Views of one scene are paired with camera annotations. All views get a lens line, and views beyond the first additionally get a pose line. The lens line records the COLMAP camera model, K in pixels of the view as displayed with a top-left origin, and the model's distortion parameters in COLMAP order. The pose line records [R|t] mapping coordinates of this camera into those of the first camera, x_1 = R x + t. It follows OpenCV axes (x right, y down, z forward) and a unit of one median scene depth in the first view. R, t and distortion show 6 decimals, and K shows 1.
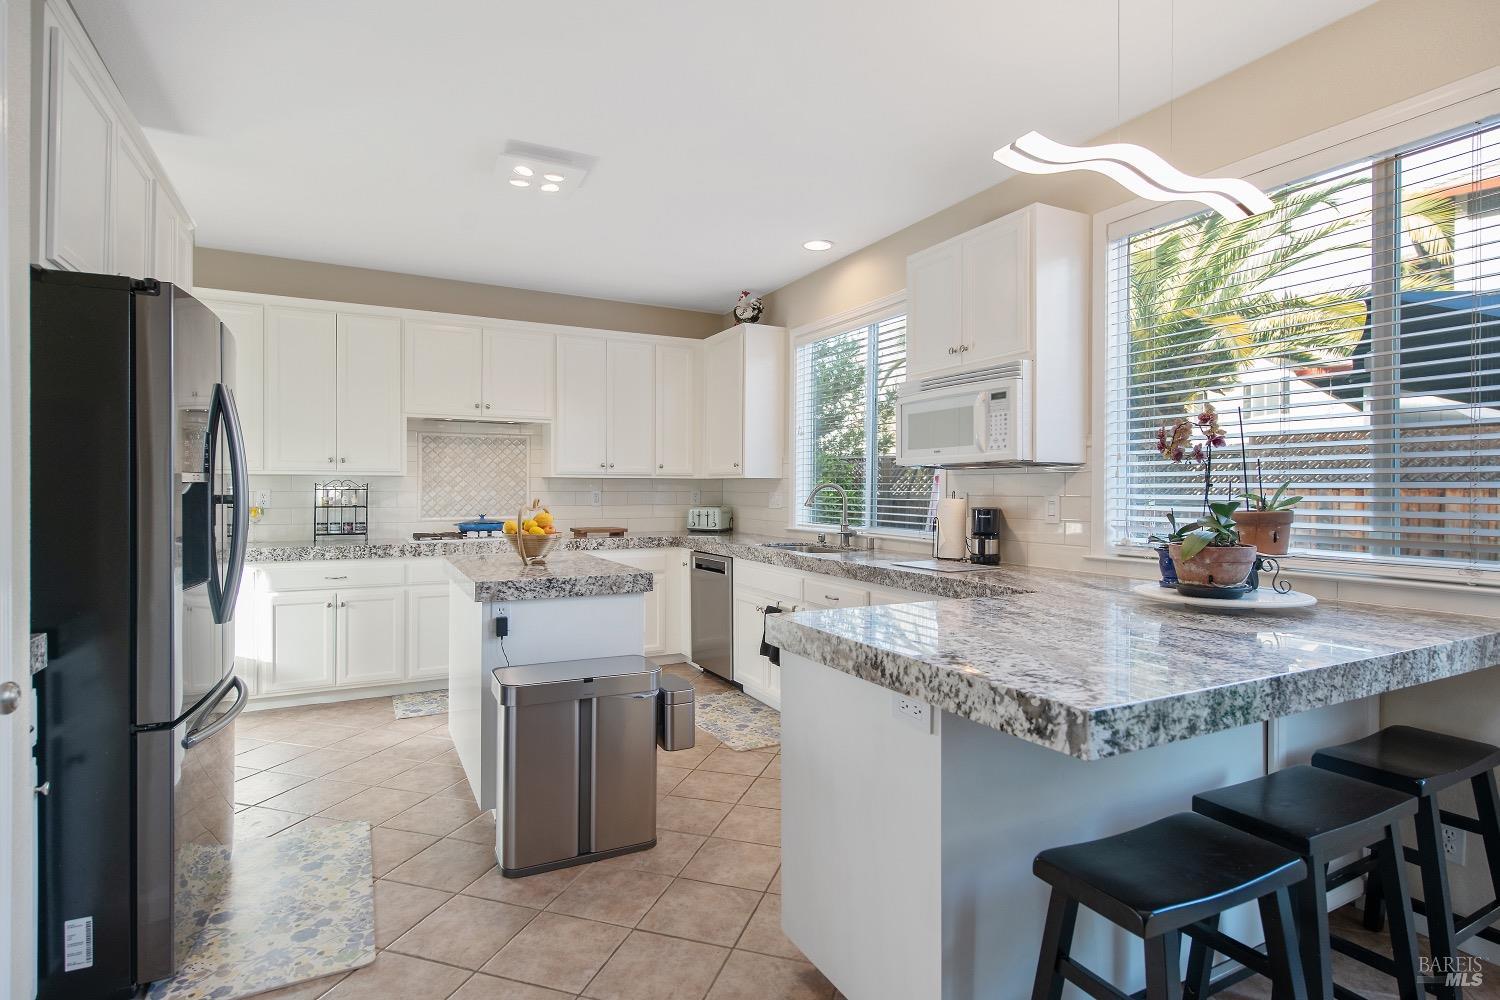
lens RADIAL K [[775.1, 0, 750.4], [0, 775.1, 495.3], [0, 0, 1]] dist [0.004596, 0.000225]
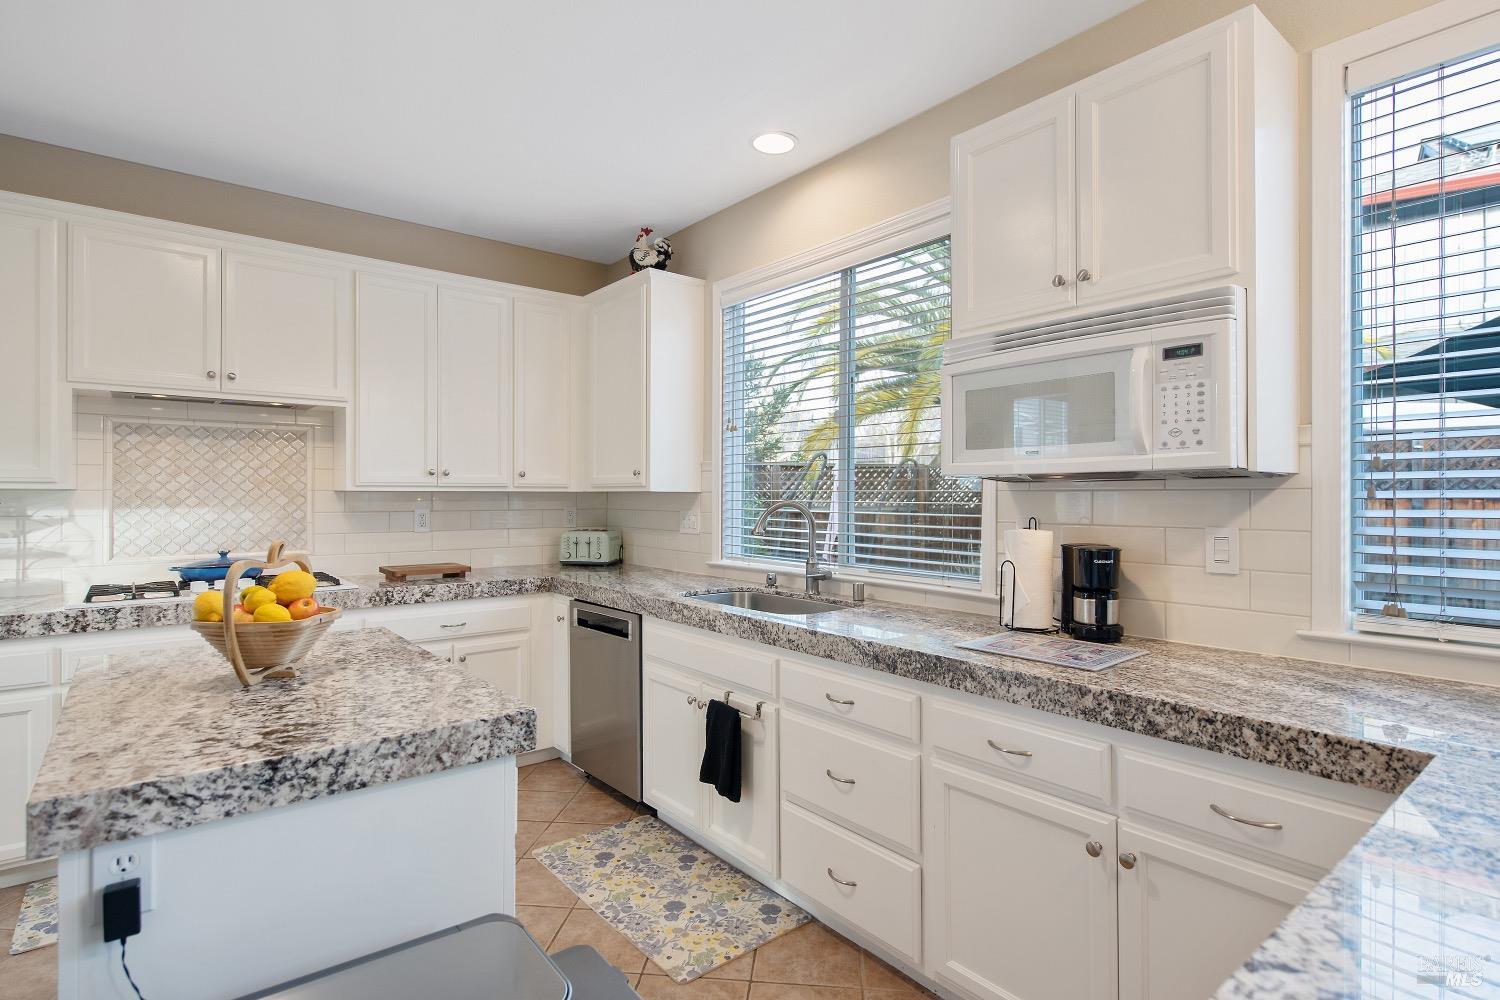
lens RADIAL K [[756.2, 0, 753.7], [0, 756.2, 494.3], [0, 0, 1]] dist [-0.001260, -0.000042]
pose [[0.979127, -0.001991, 0.203241, -0.056616], [0.003839, 0.999955, -0.008699, -0.014397], [-0.203214, 0.009298, 0.979090, 0.336715]]
